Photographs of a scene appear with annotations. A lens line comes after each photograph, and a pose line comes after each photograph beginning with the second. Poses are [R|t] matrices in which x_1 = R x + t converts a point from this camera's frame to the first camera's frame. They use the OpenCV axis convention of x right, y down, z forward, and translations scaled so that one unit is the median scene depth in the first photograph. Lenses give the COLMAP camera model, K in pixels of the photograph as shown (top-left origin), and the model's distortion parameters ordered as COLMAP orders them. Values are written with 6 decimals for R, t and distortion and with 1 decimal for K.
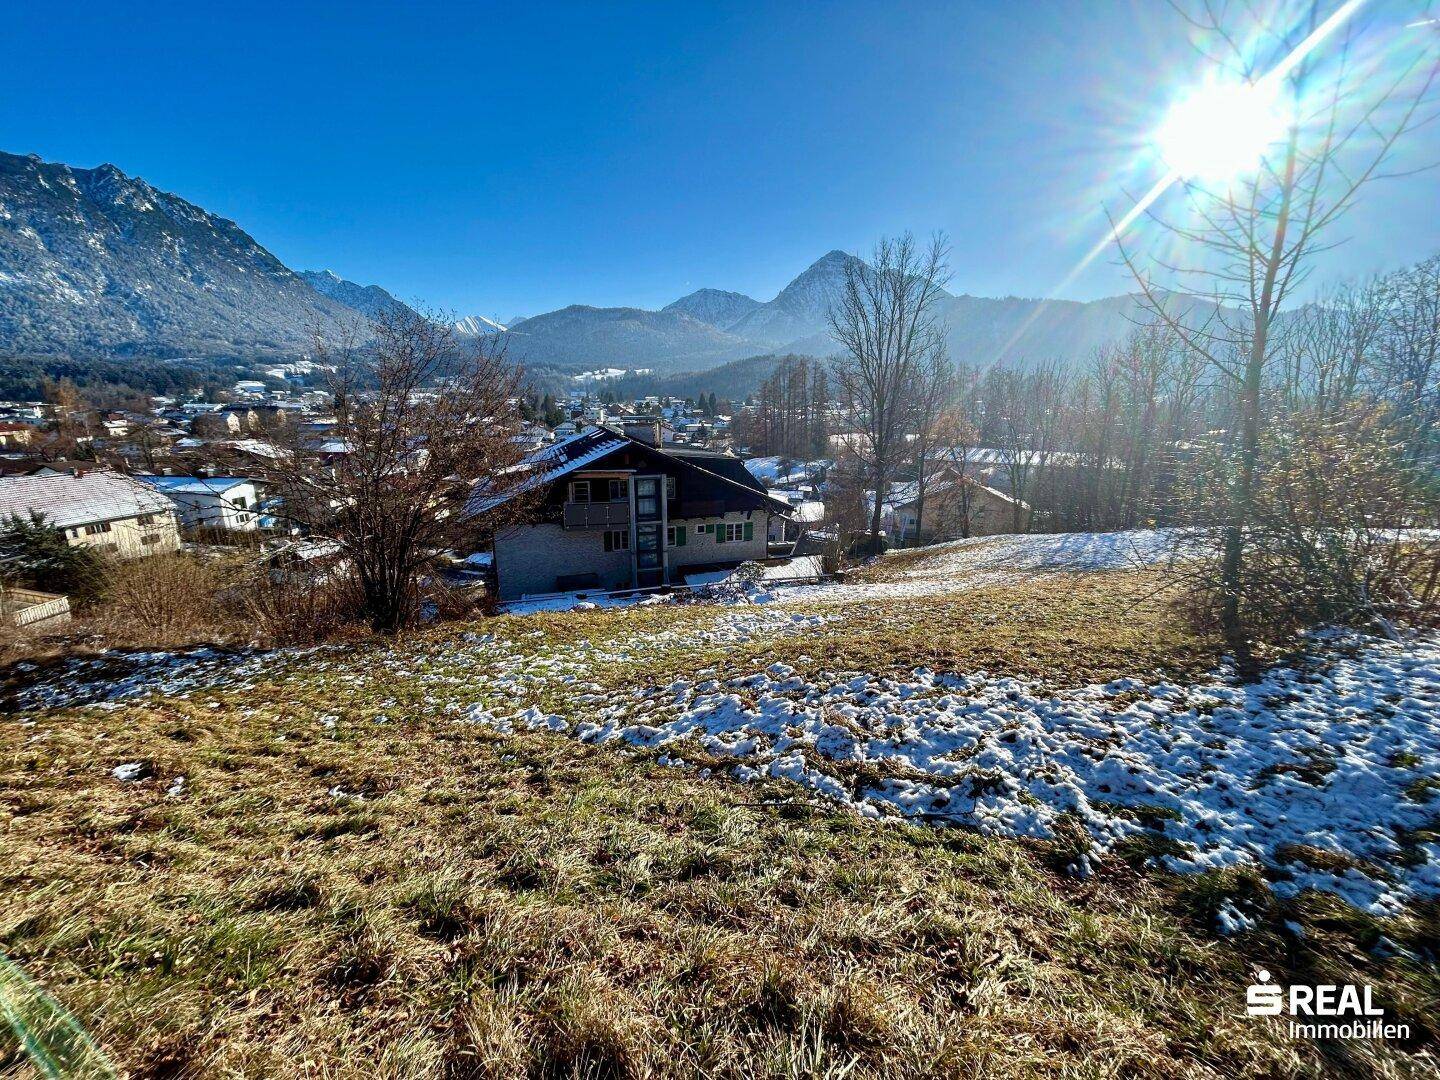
lens RADIAL K [[578.5, 0, 718.6], [0, 578.5, 540.3], [0, 0, 1]] dist [-0.001233, -0.000205]
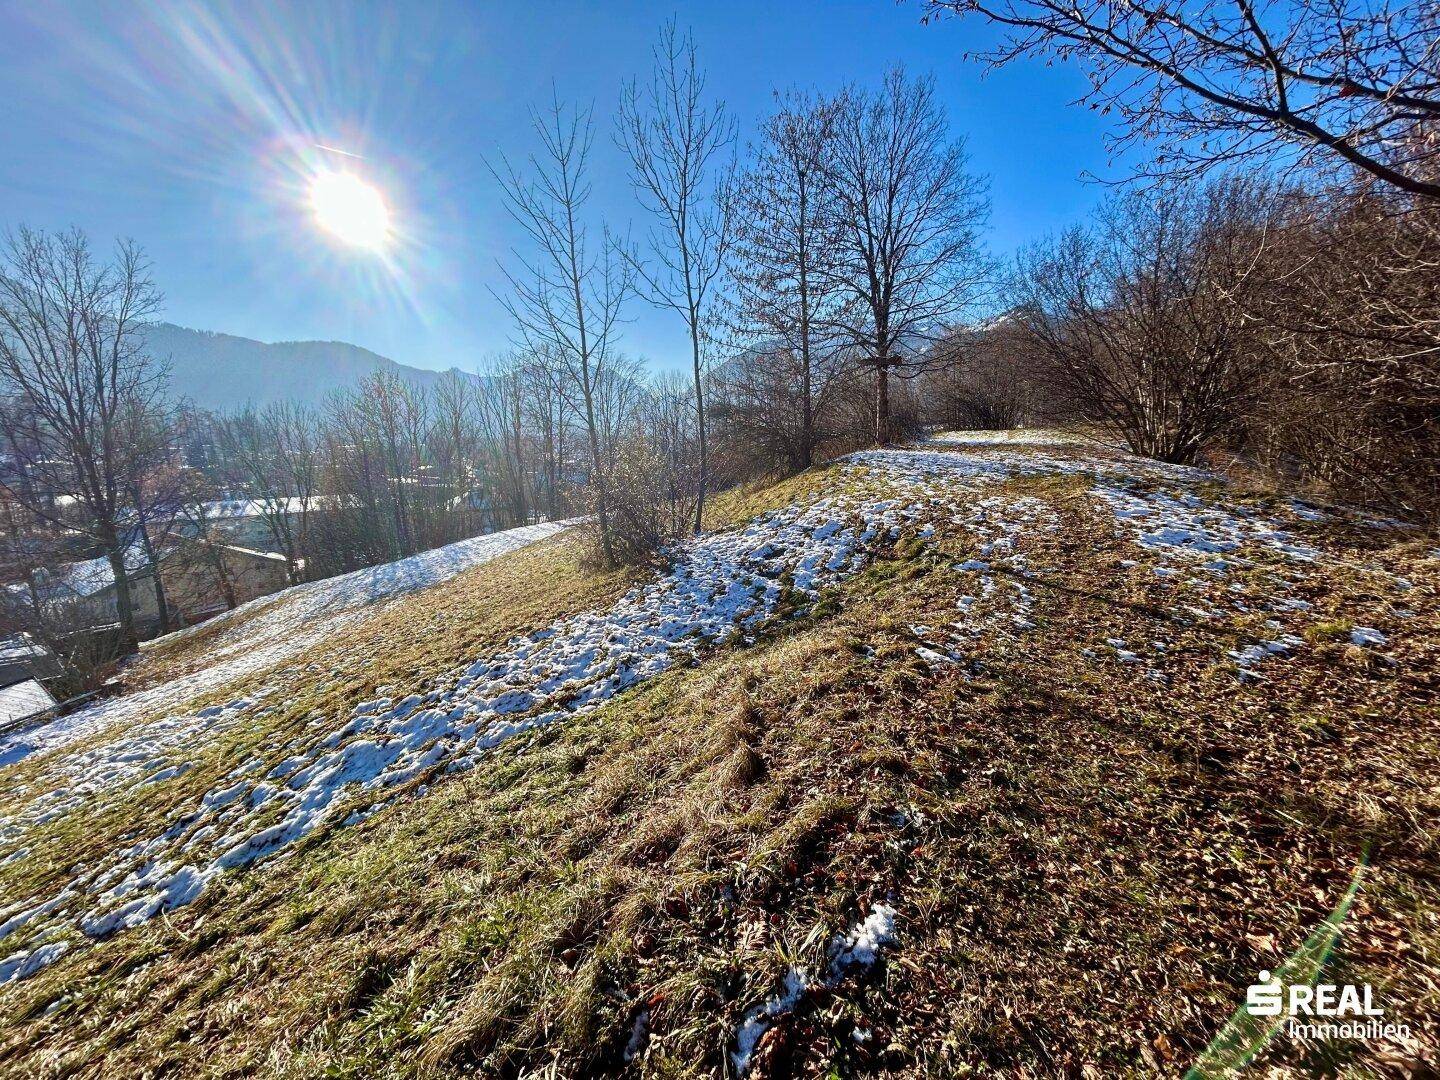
lens RADIAL K [[578.5, 0, 718.6], [0, 578.5, 540.3], [0, 0, 1]] dist [-0.001233, -0.000205]
pose [[0.384031, -0.171382, 0.907275, -0.795695], [0.235377, 0.968329, 0.083284, 0.011829], [-0.892815, 0.181568, 0.412207, 0.027030]]
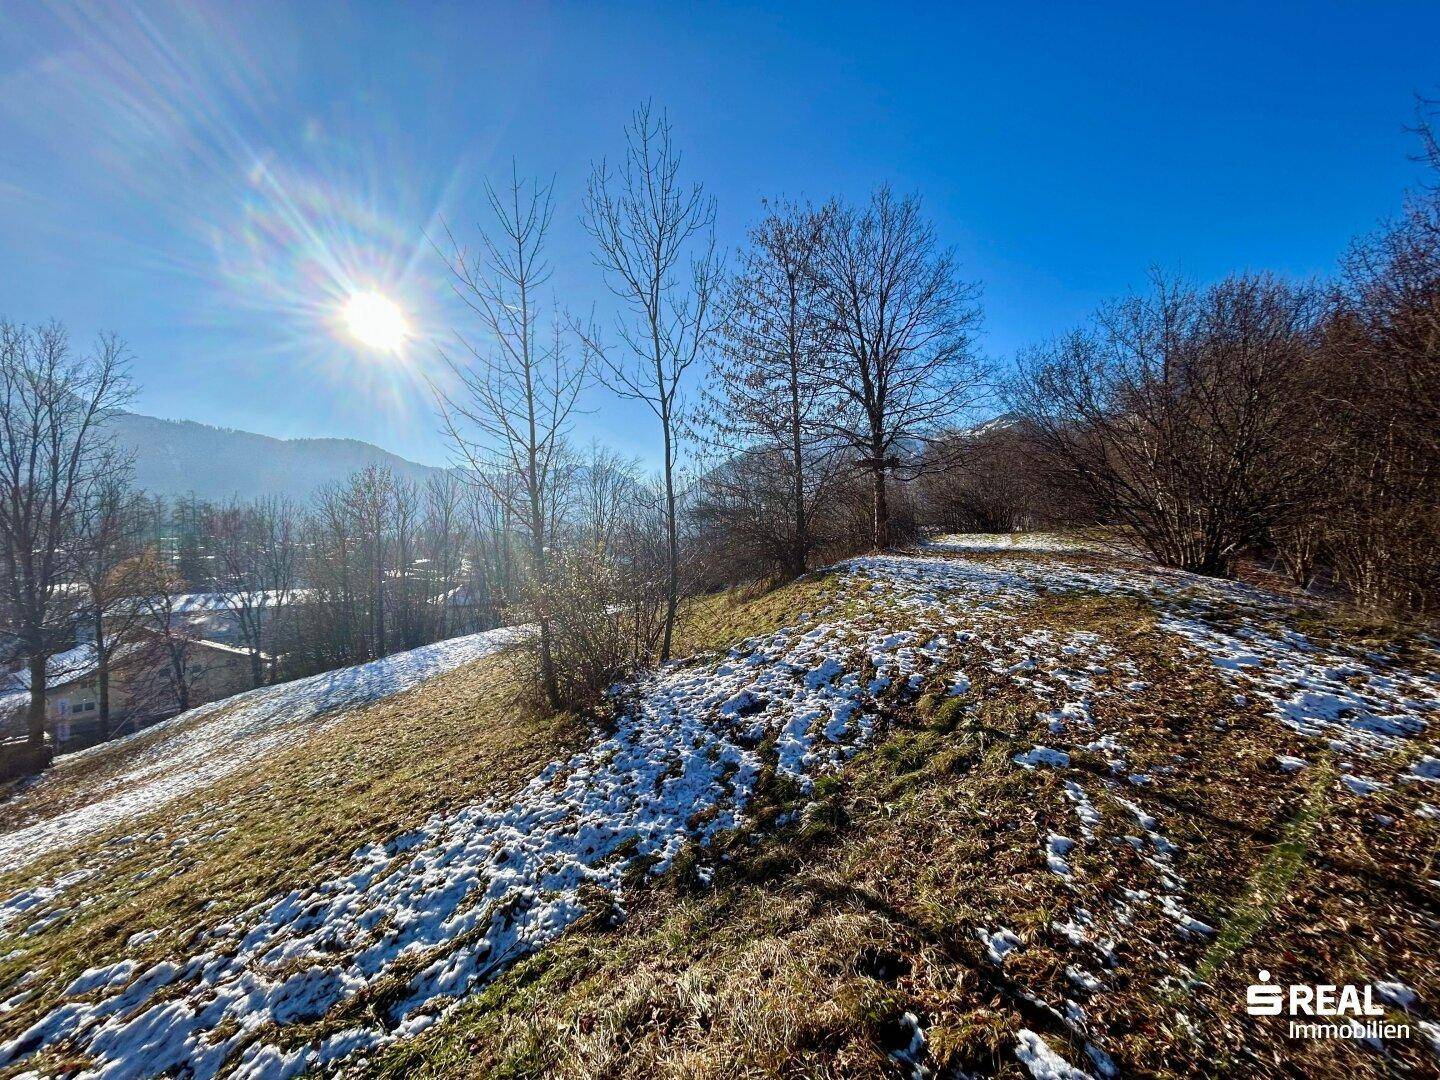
lens RADIAL K [[578.5, 0, 718.6], [0, 578.5, 540.3], [0, 0, 1]] dist [-0.001233, -0.000205]
pose [[0.380232, -0.014391, 0.924779, -0.319175], [0.224259, 0.971476, -0.077089, -0.053389], [-0.897291, 0.236702, 0.372613, 0.111774]]
